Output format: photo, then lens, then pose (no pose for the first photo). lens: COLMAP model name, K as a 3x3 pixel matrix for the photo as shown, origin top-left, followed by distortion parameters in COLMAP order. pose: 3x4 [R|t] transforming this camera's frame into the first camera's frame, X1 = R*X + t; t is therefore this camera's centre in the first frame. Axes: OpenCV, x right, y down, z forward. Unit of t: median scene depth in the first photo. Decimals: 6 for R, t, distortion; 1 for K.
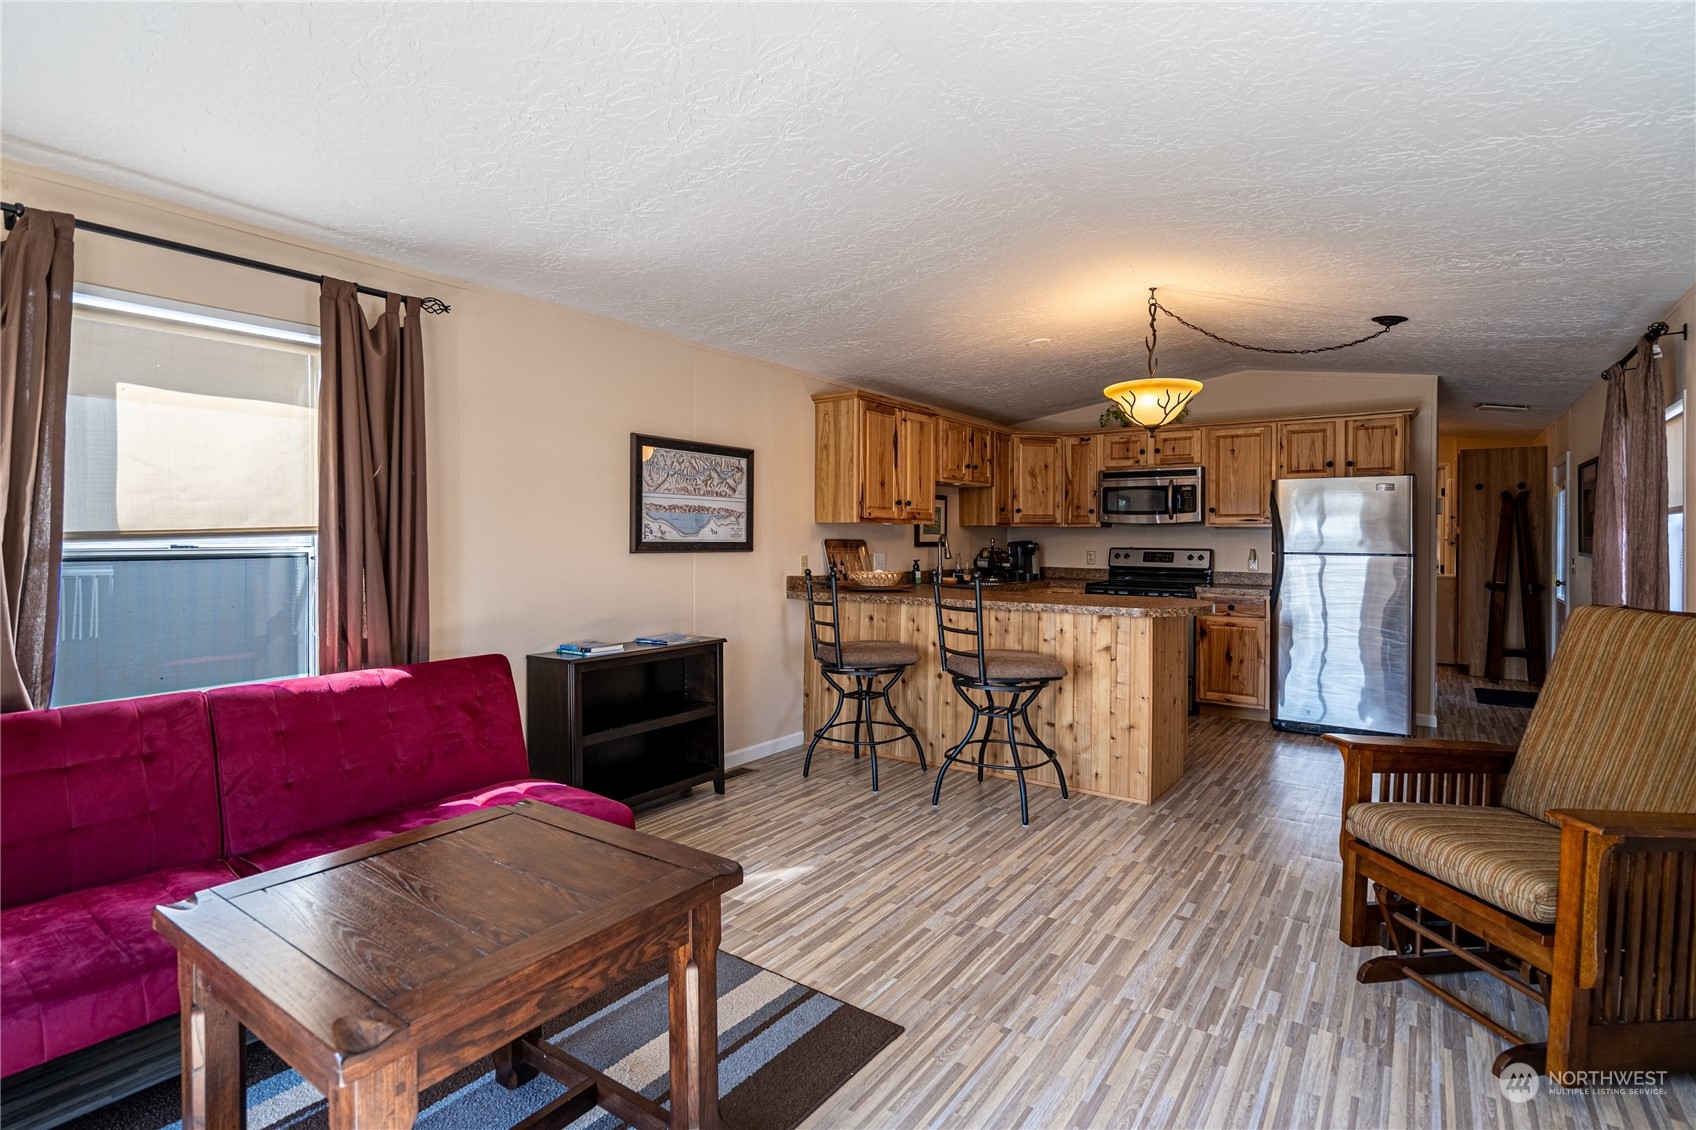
lens RADIAL K [[837.3, 0, 853.0], [0, 837.3, 538.6], [0, 0, 1]] dist [-0.005977, 0.000072]
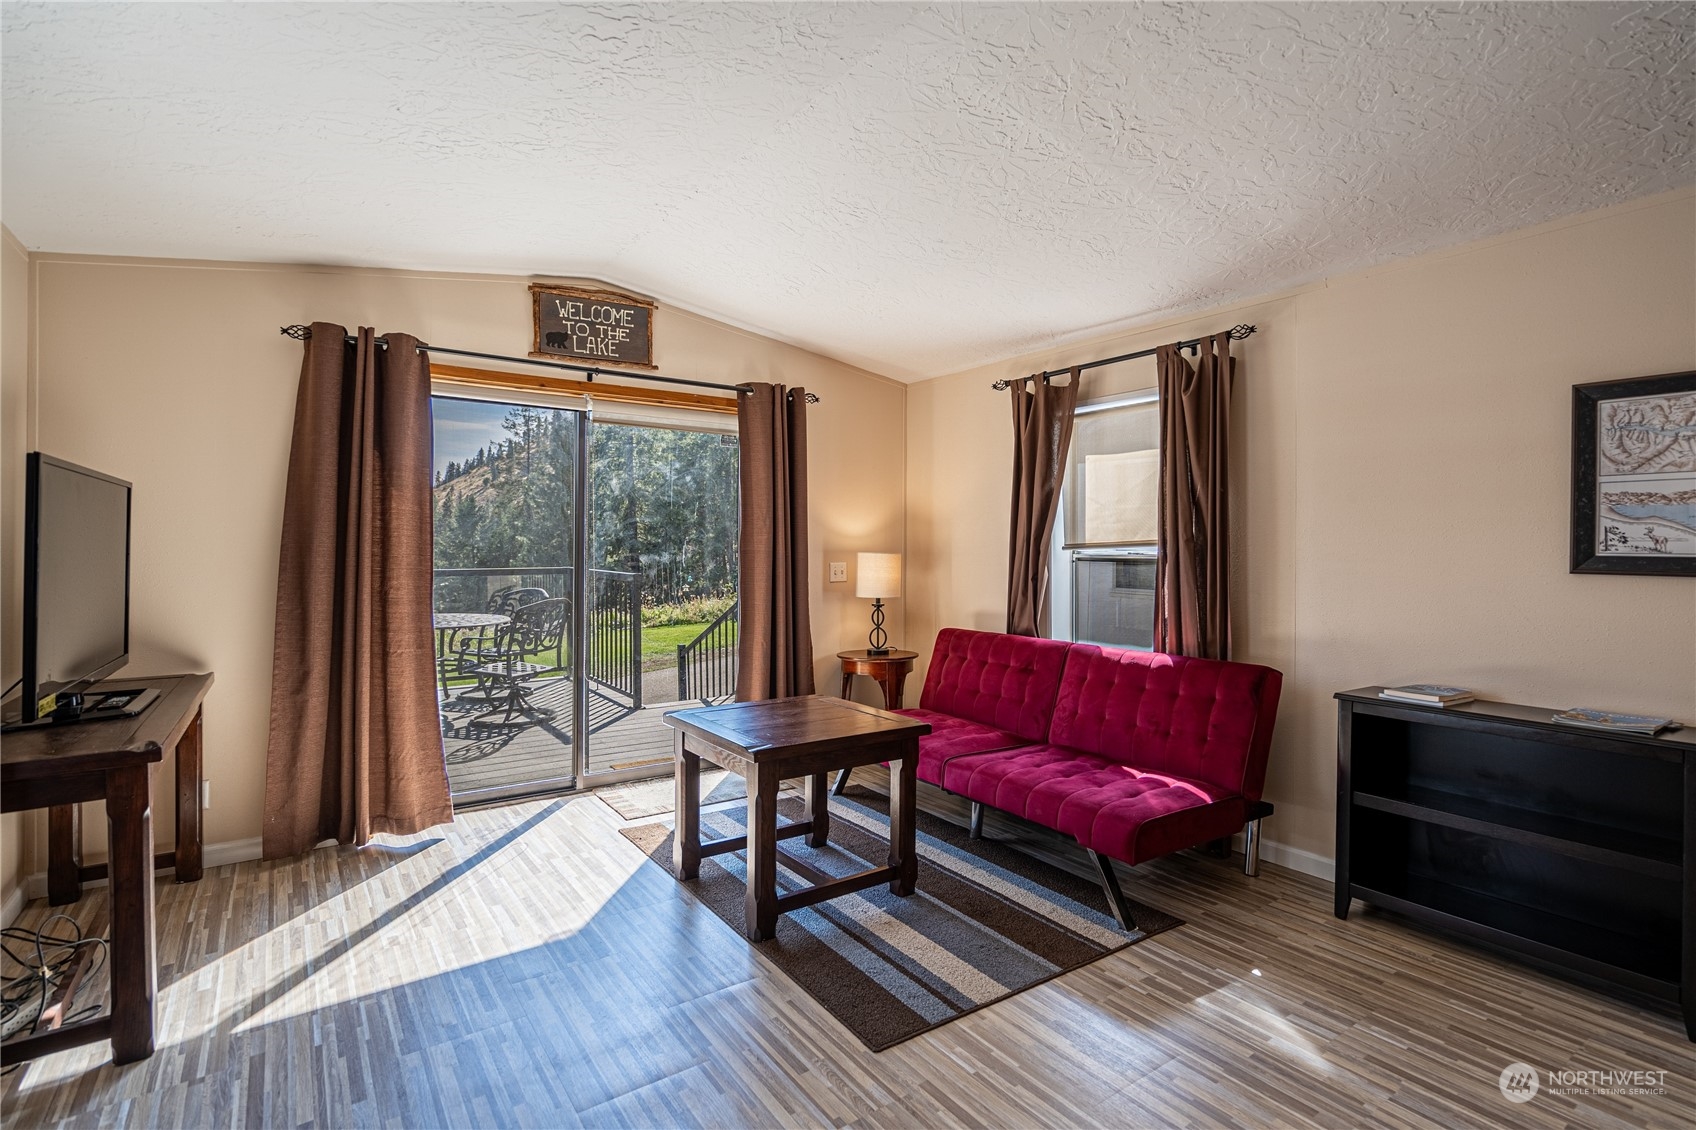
lens RADIAL K [[837.3, 0, 853.0], [0, 837.3, 538.6], [0, 0, 1]] dist [-0.005977, 0.000072]
pose [[-0.355332, -0.009335, -0.934694, 0.501964], [-0.004648, 0.999955, -0.008220, -0.001494], [0.934729, 0.001424, -0.355359, 0.672082]]
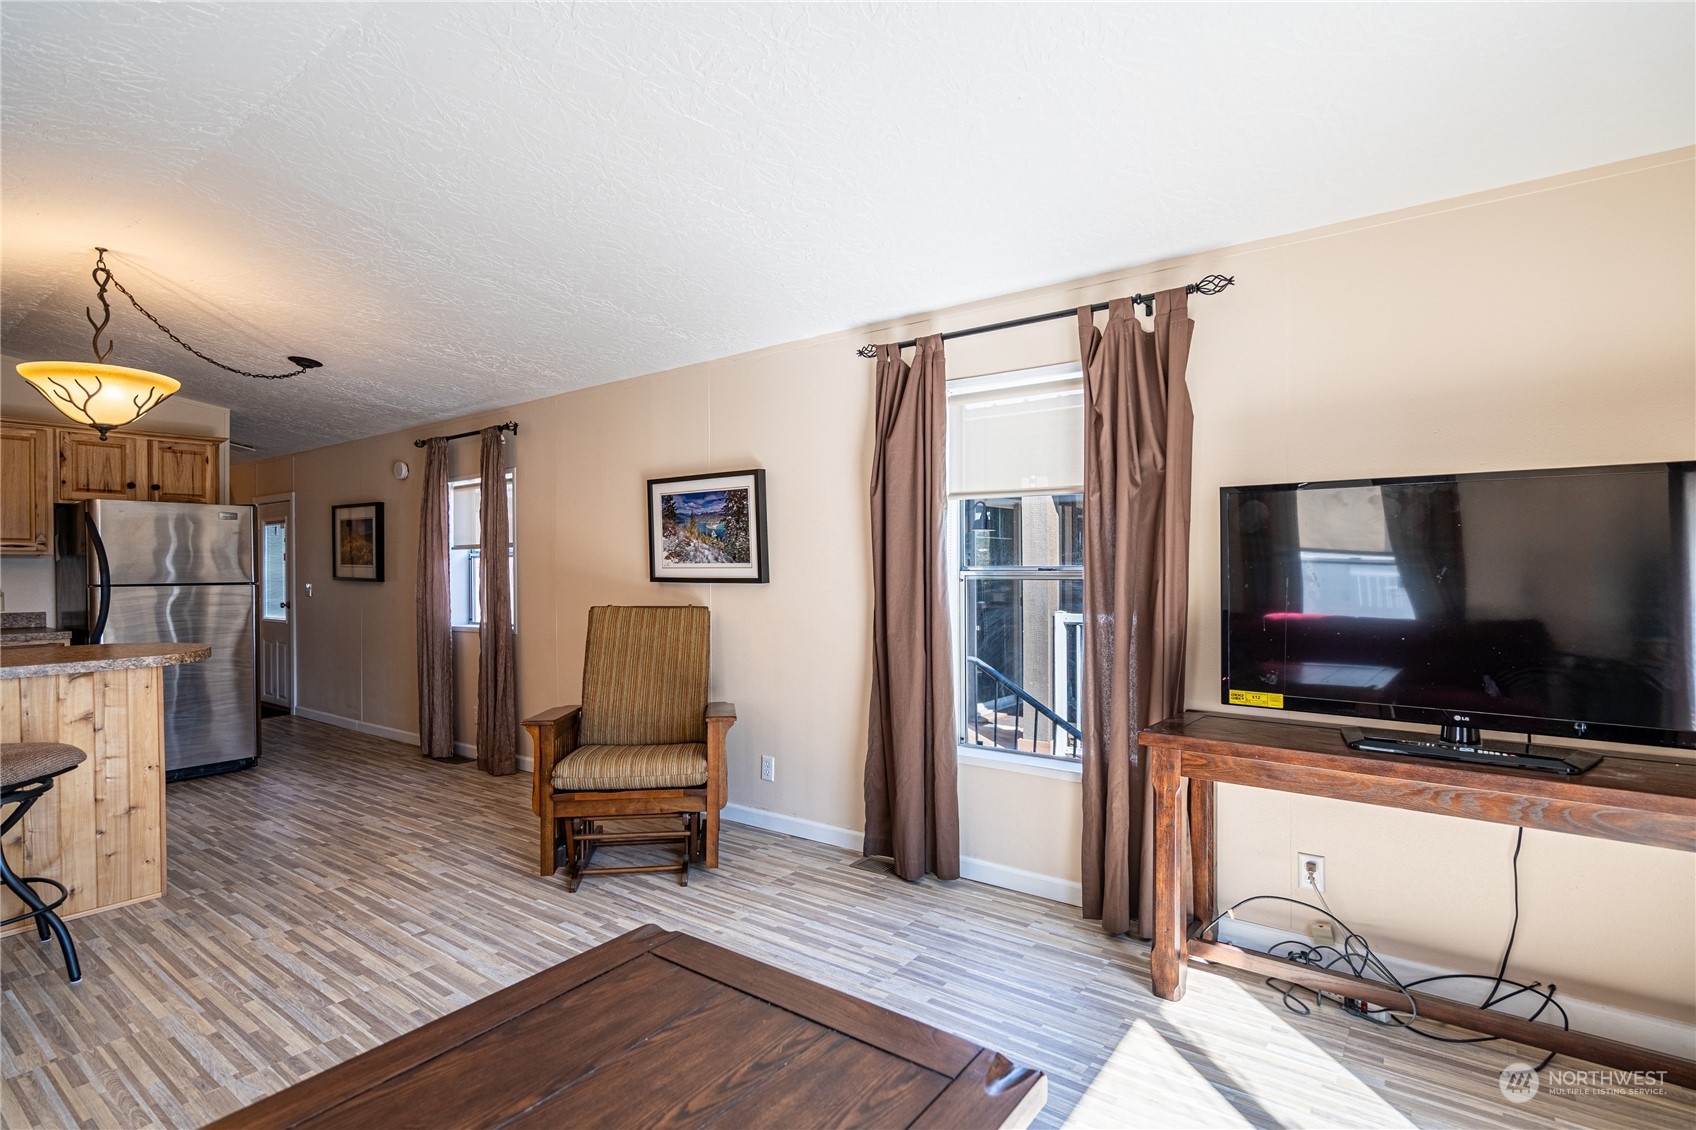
lens RADIAL K [[814.4, 0, 848.0], [0, 814.4, 565.0], [0, 0, 1]] dist [-0.006579, 0.000185]
pose [[0.015913, -0.005424, 0.999859, -0.403199], [0.007994, 0.999954, 0.005298, -0.002688], [-0.999841, 0.007909, 0.015956, 0.302635]]
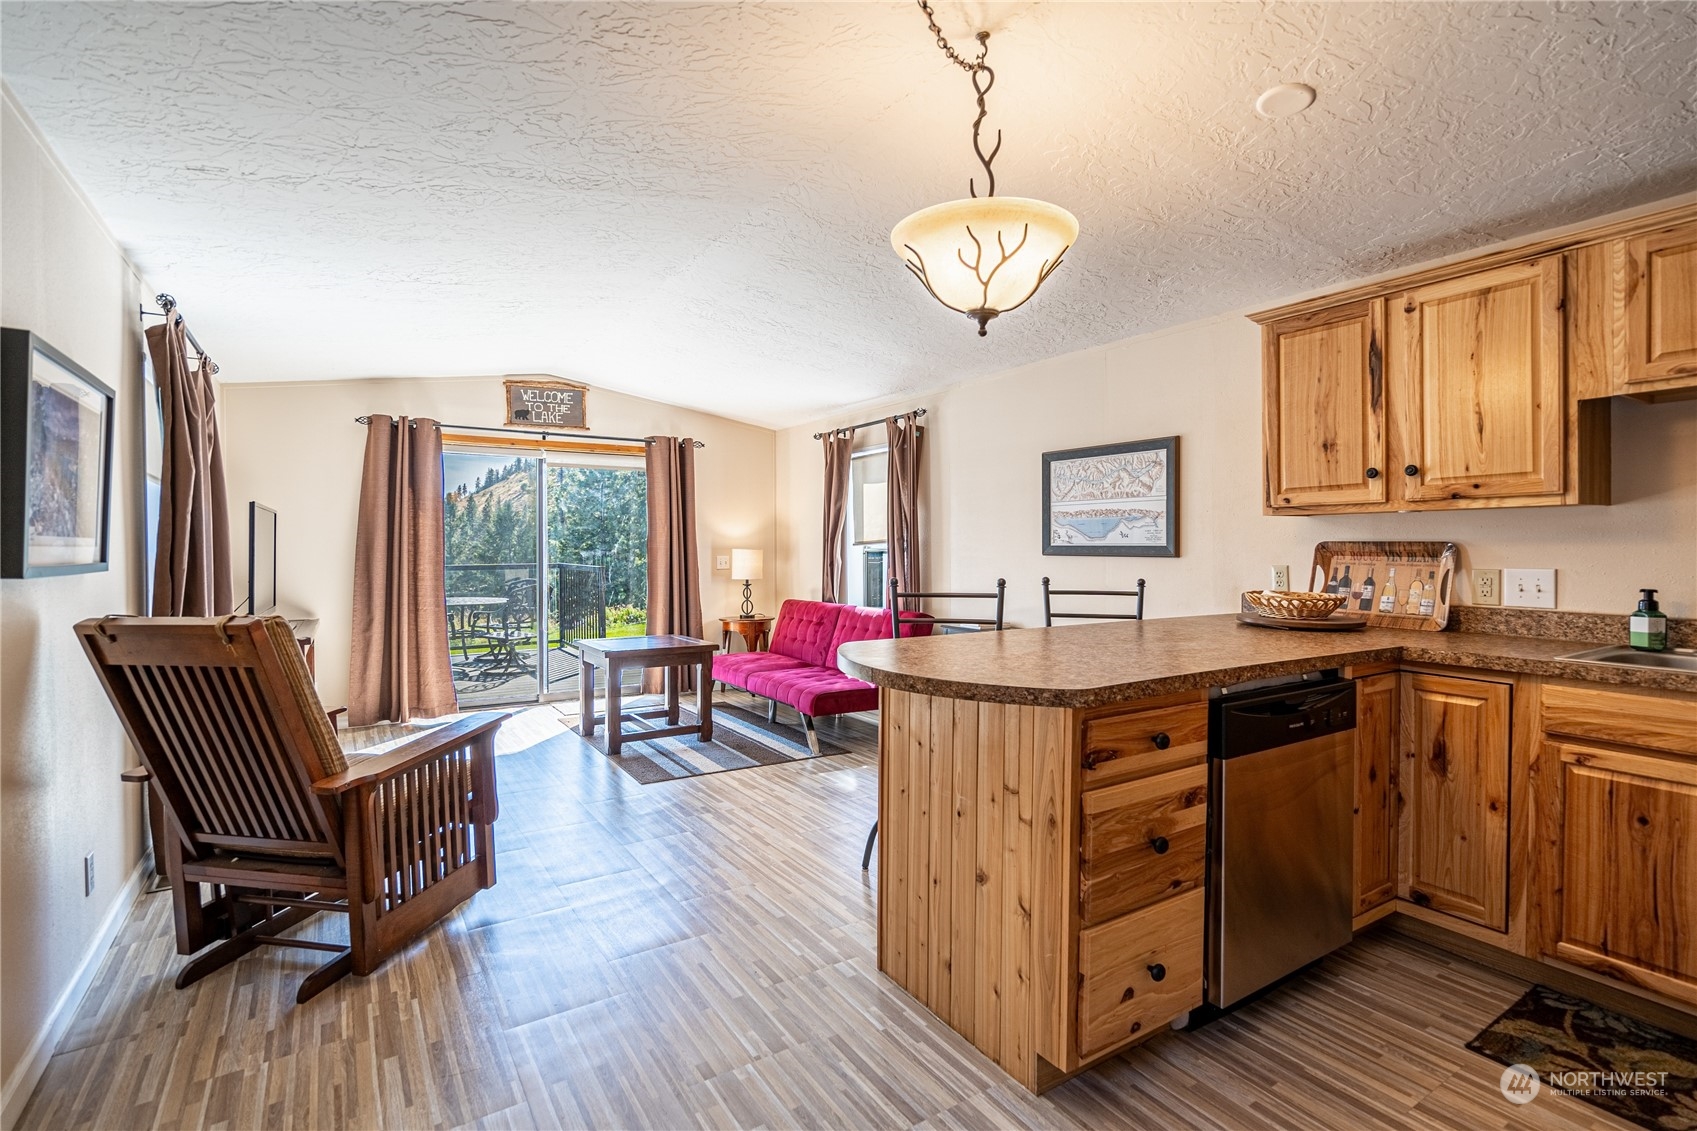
lens RADIAL K [[828.1, 0, 842.2], [0, 828.1, 544.5], [0, 0, 1]] dist [-0.000790, 0.000160]
pose [[-0.399170, -0.001254, -0.916876, 0.883985], [0.002591, 0.999994, -0.002495, 0.004372], [0.916873, -0.003372, -0.399164, 1.159481]]
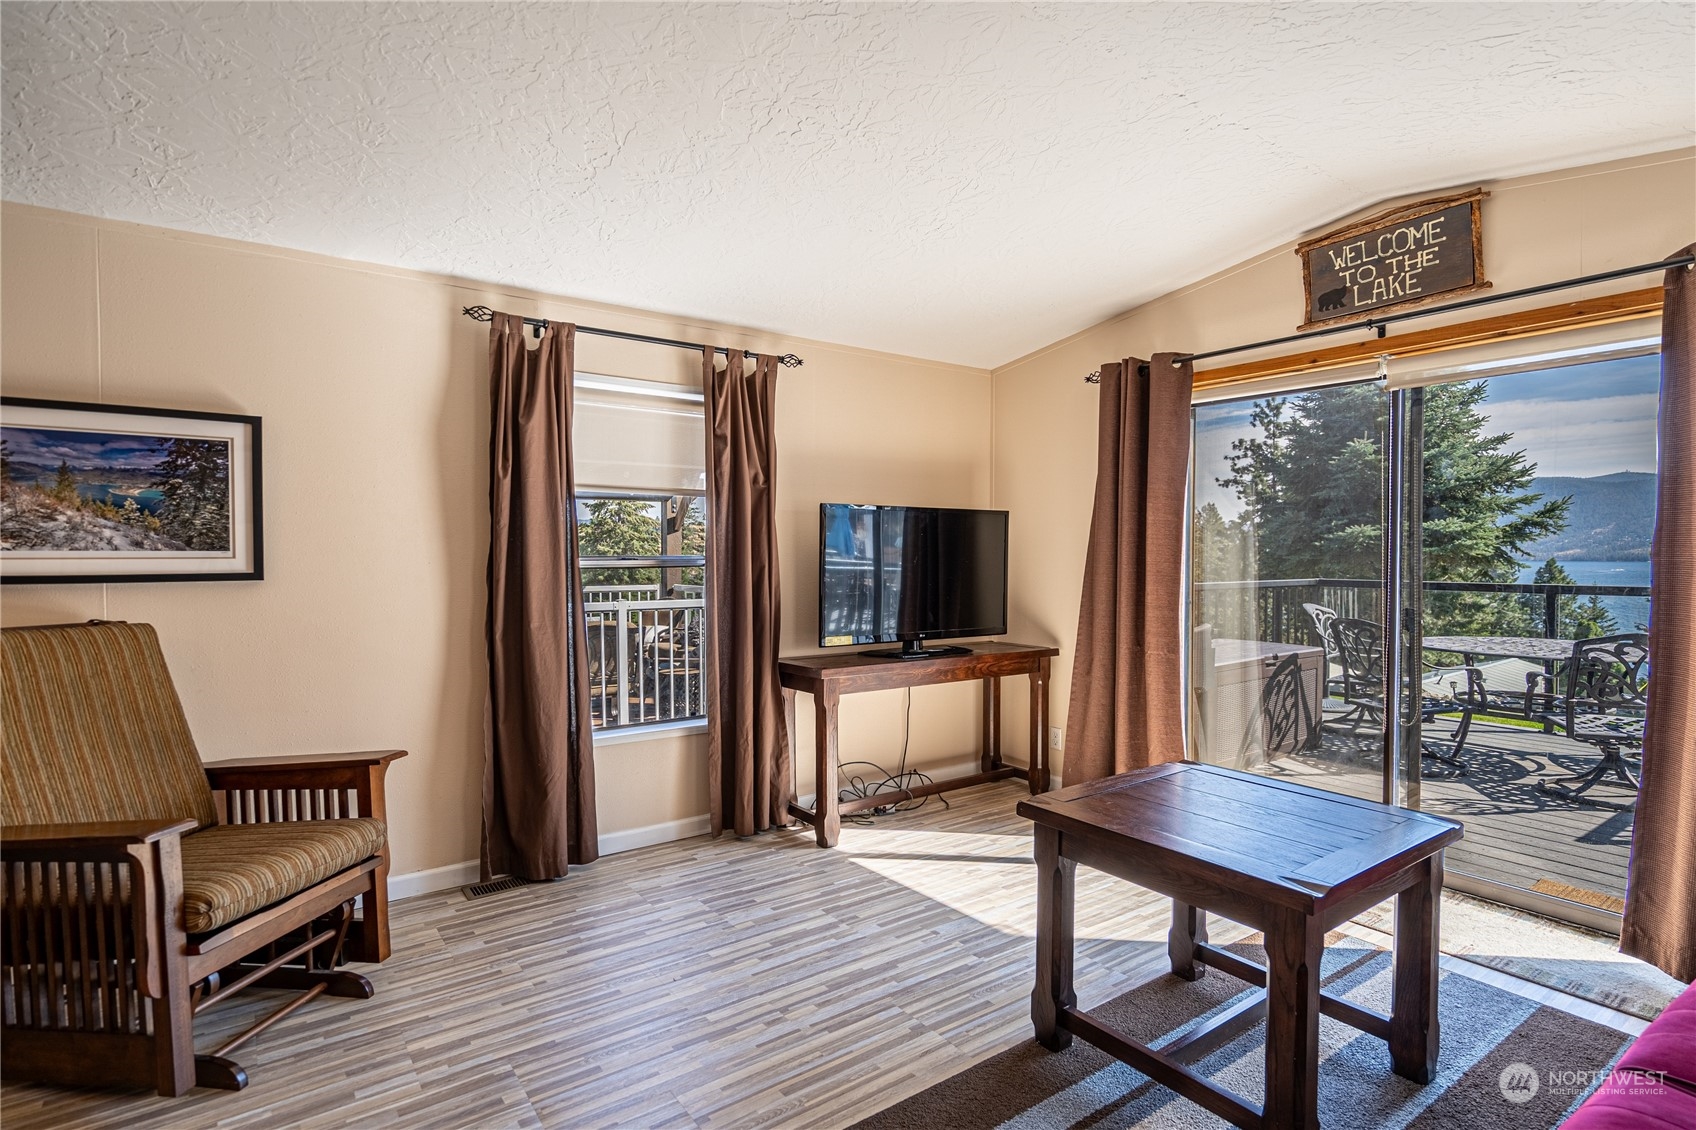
lens RADIAL K [[814.4, 0, 848.0], [0, 814.4, 565.0], [0, 0, 1]] dist [-0.006579, 0.000185]
pose [[-0.941266, -0.007272, 0.337589, -0.128310], [-0.001792, 0.999862, 0.016542, -0.001241], [-0.337662, 0.014965, -0.941148, 0.886890]]
